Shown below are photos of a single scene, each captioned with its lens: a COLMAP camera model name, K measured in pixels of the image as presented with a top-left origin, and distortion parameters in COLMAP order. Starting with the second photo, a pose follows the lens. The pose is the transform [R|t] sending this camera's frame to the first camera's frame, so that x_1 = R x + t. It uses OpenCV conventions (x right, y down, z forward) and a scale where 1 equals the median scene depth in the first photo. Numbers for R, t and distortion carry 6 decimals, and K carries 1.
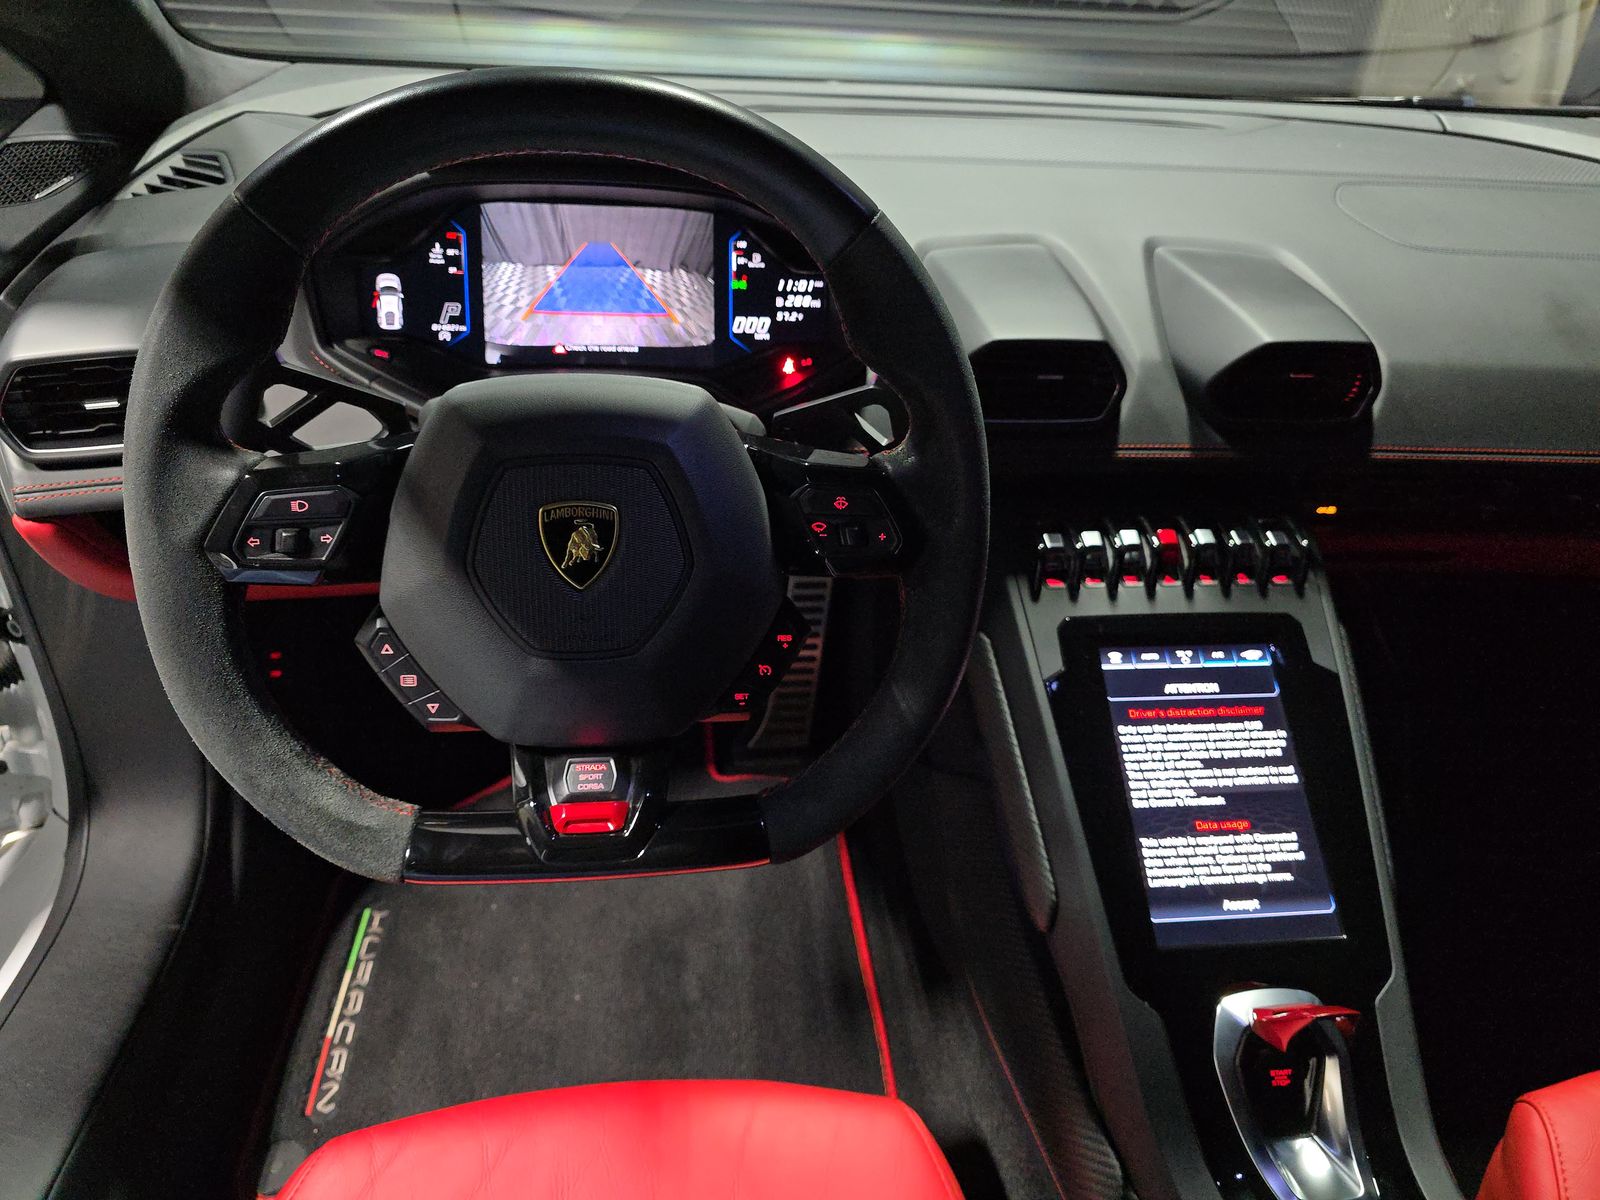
lens RADIAL K [[1062.8, 0, 800.0], [0, 1062.8, 600.0], [0, 0, 1]] dist [0.007146, -0.041731]
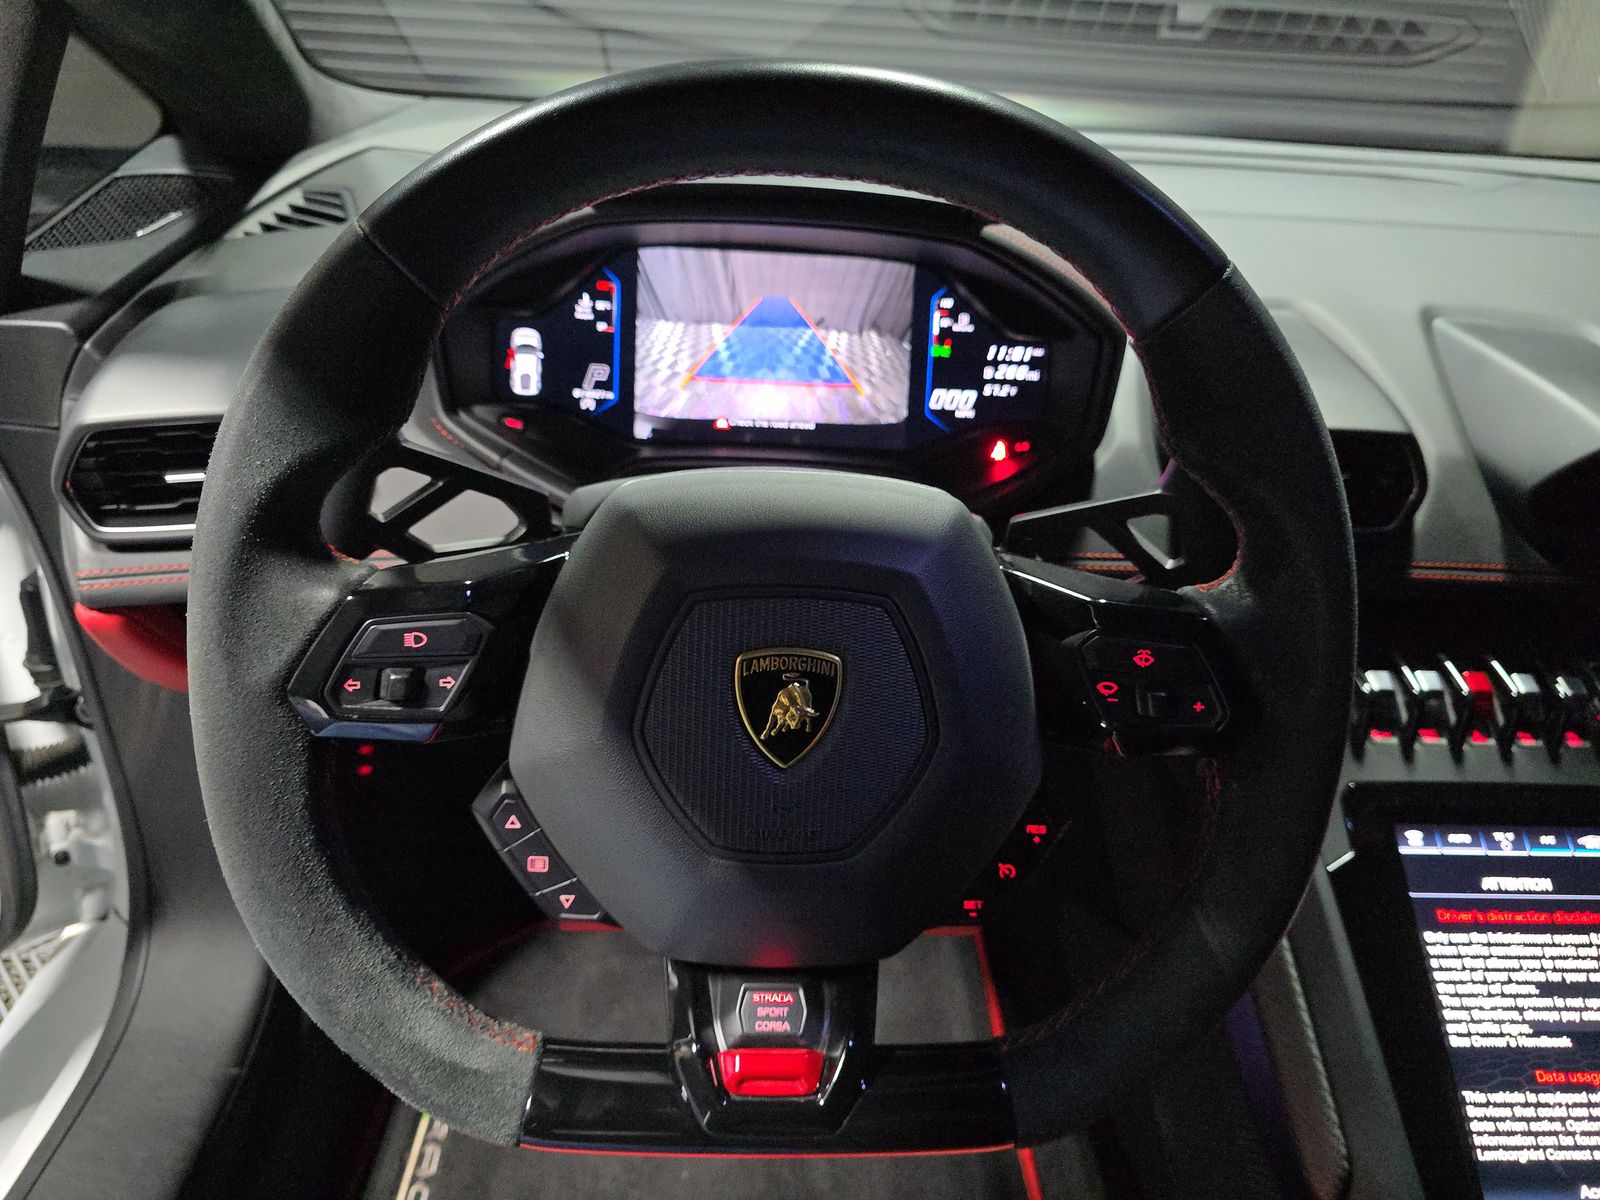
lens RADIAL K [[1088.7, 0, 800.0], [0, 1088.7, 600.0], [0, 0, 1]] dist [-0.001357, -0.045309]
pose [[0.995802, 0.040806, -0.081934, -0.092291], [-0.045391, 0.997460, -0.054896, -0.055386], [0.079486, 0.058384, 0.995125, 0.170933]]
